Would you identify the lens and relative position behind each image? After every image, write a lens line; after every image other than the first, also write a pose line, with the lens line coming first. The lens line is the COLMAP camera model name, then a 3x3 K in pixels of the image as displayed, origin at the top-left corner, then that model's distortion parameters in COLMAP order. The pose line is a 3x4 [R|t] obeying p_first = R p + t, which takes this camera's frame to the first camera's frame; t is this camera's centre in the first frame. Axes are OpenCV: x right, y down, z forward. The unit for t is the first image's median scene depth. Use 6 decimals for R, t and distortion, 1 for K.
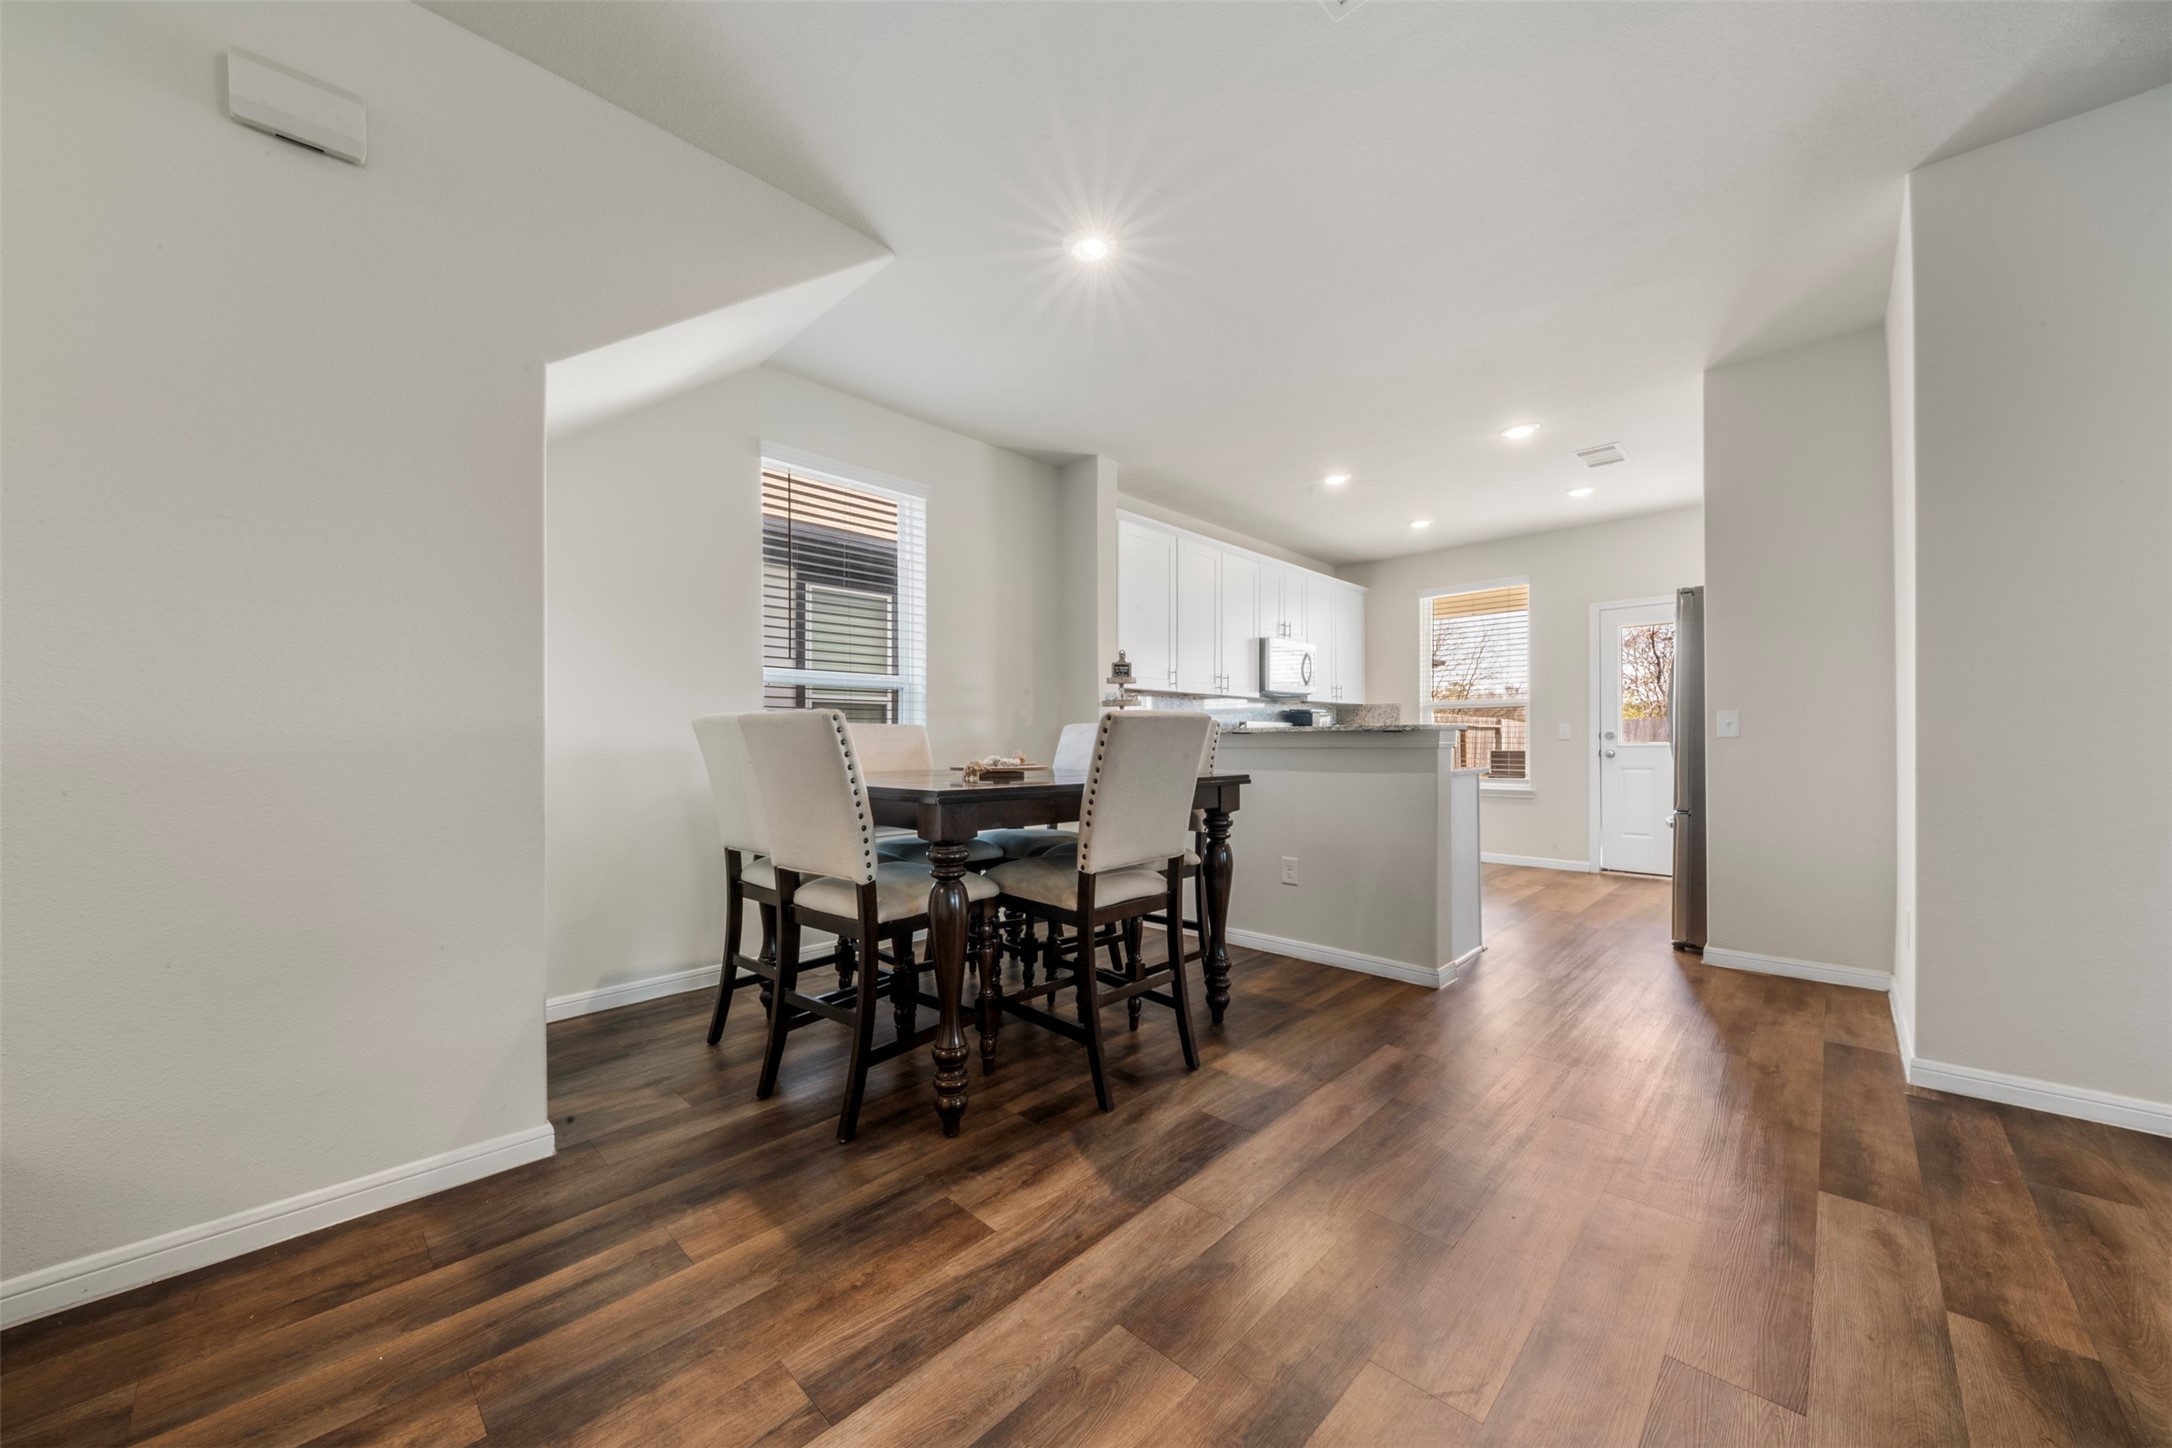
lens RADIAL K [[792.9, 0, 1074.4], [0, 792.9, 732.0], [0, 0, 1]] dist [0.001017, -0.000318]
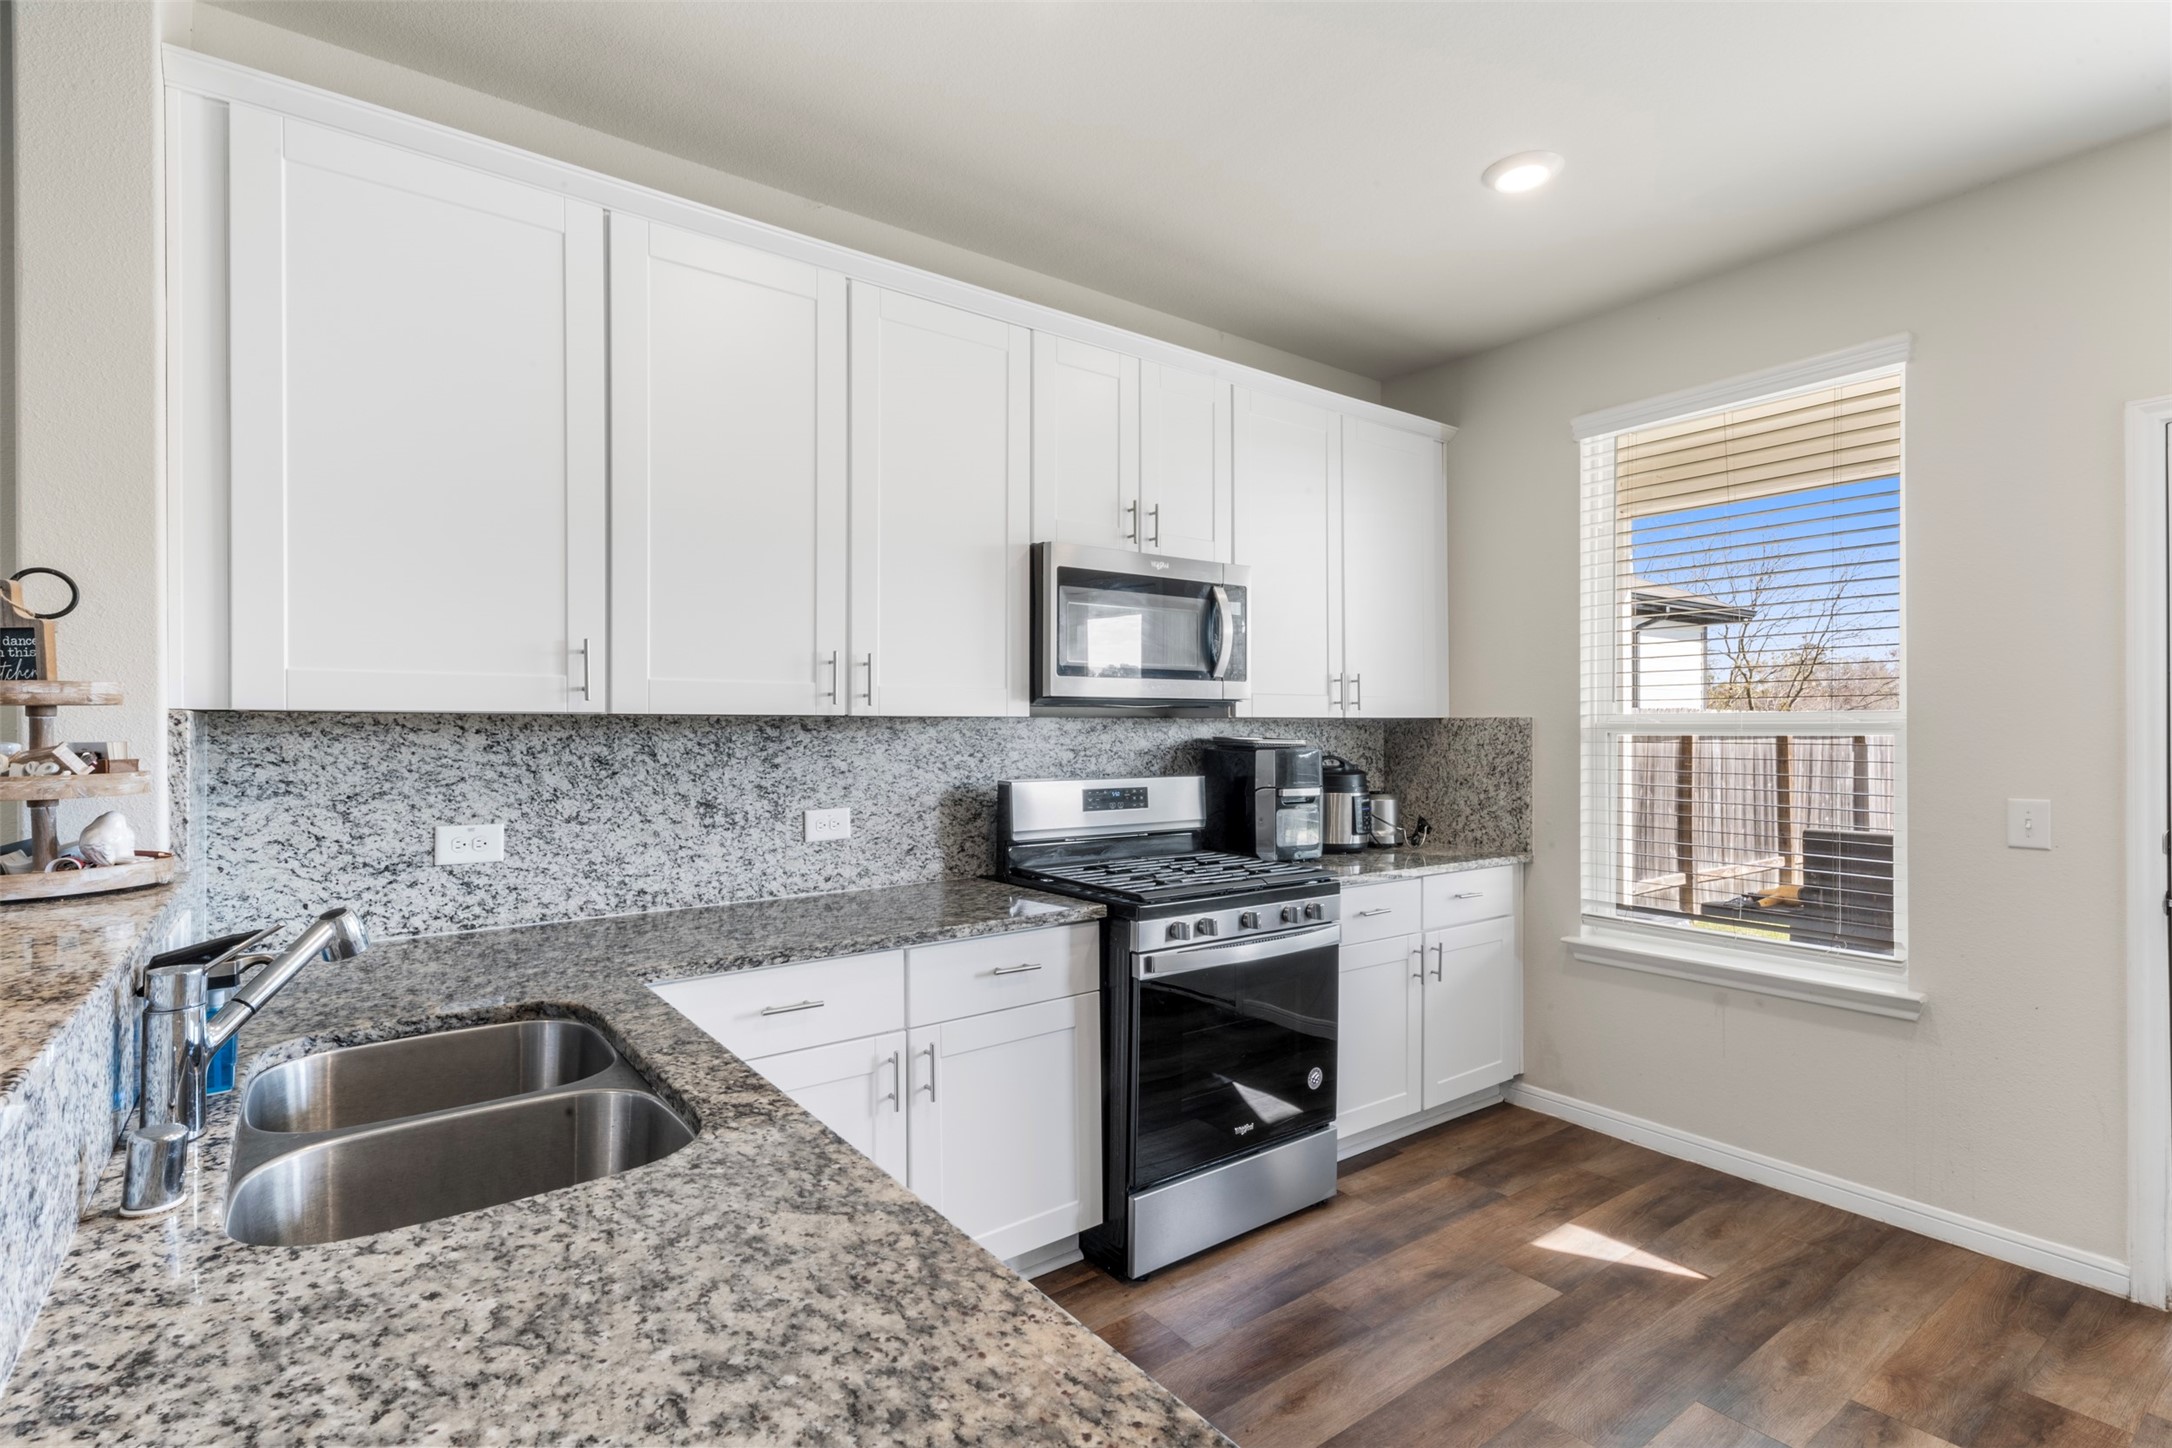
lens RADIAL K [[1008.5, 0, 1086.0], [0, 1008.5, 724.0], [0, 0, 1]] dist [0.000061, 0.000006]
pose [[0.985534, 0.000475, -0.169479, 0.982009], [0.000673, 0.999977, 0.006713, -0.126562], [0.169479, -0.006730, 0.985511, 1.690454]]
